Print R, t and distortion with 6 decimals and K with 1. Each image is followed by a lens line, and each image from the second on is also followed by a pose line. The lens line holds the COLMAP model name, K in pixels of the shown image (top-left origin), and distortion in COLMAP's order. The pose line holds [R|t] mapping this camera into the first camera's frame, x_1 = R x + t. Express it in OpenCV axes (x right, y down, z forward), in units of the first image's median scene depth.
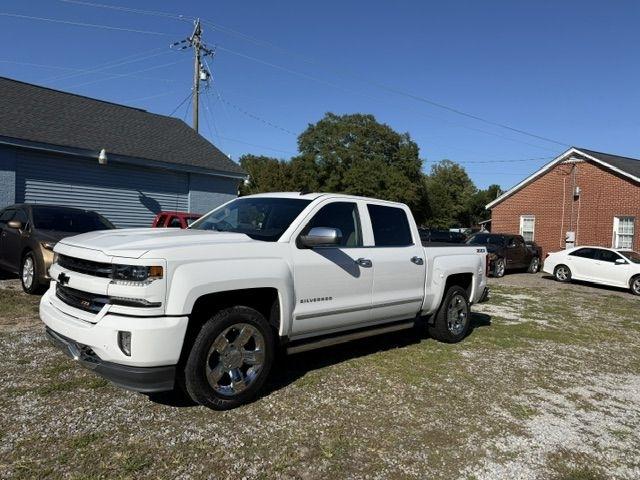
lens RADIAL K [[450.5, 0, 324.3], [0, 450.5, 243.8], [0, 0, 1]] dist [0.040815, -0.050068]
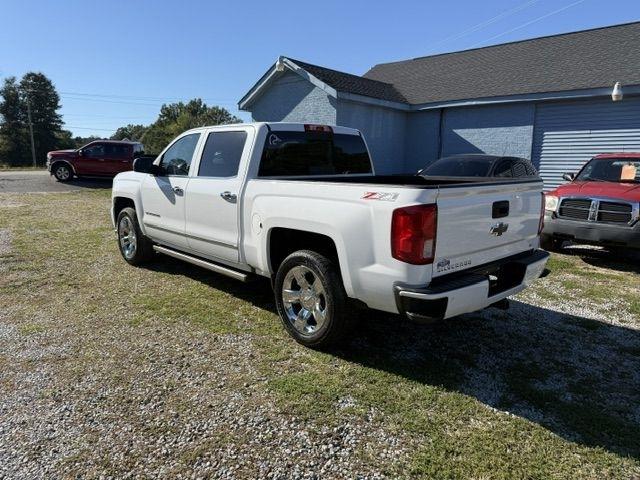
lens RADIAL K [[450.5, 0, 320.2], [0, 450.5, 239.0], [0, 0, 1]] dist [0.040815, -0.050068]
pose [[-0.051456, 0.119333, -0.991520, 0.913000], [-0.046512, 0.991471, 0.121741, 0.006647], [0.997592, 0.052382, -0.045467, 1.104778]]
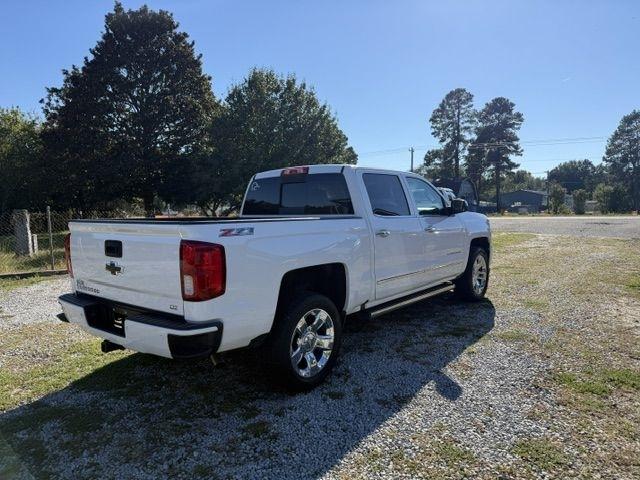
lens RADIAL K [[450.5, 0, 323.2], [0, 450.5, 244.6], [0, 0, 1]] dist [0.040815, -0.050068]
pose [[-0.995393, -0.033492, -0.089835, 0.116145], [-0.043371, 0.992943, 0.110376, -0.049772], [0.085504, 0.113763, -0.989822, 1.889090]]
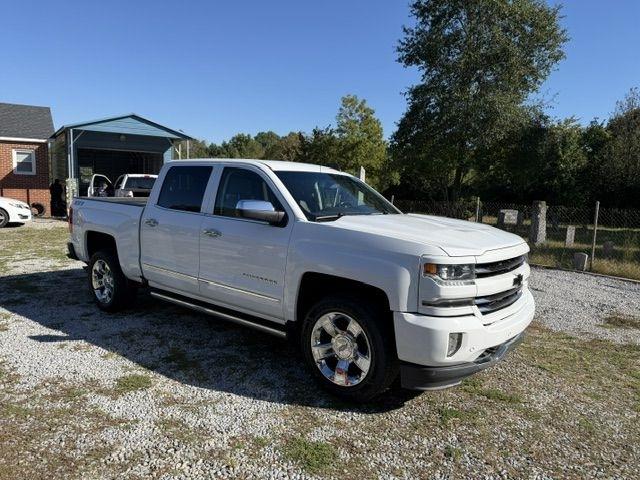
lens RADIAL K [[450.5, 0, 317.0], [0, 450.5, 242.7], [0, 0, 1]] dist [0.040815, -0.050068]
pose [[-0.076759, -0.178014, 0.981030, -0.898123], [-0.011880, 0.984026, 0.177628, -0.104343], [-0.996979, 0.001980, -0.077648, 0.908930]]
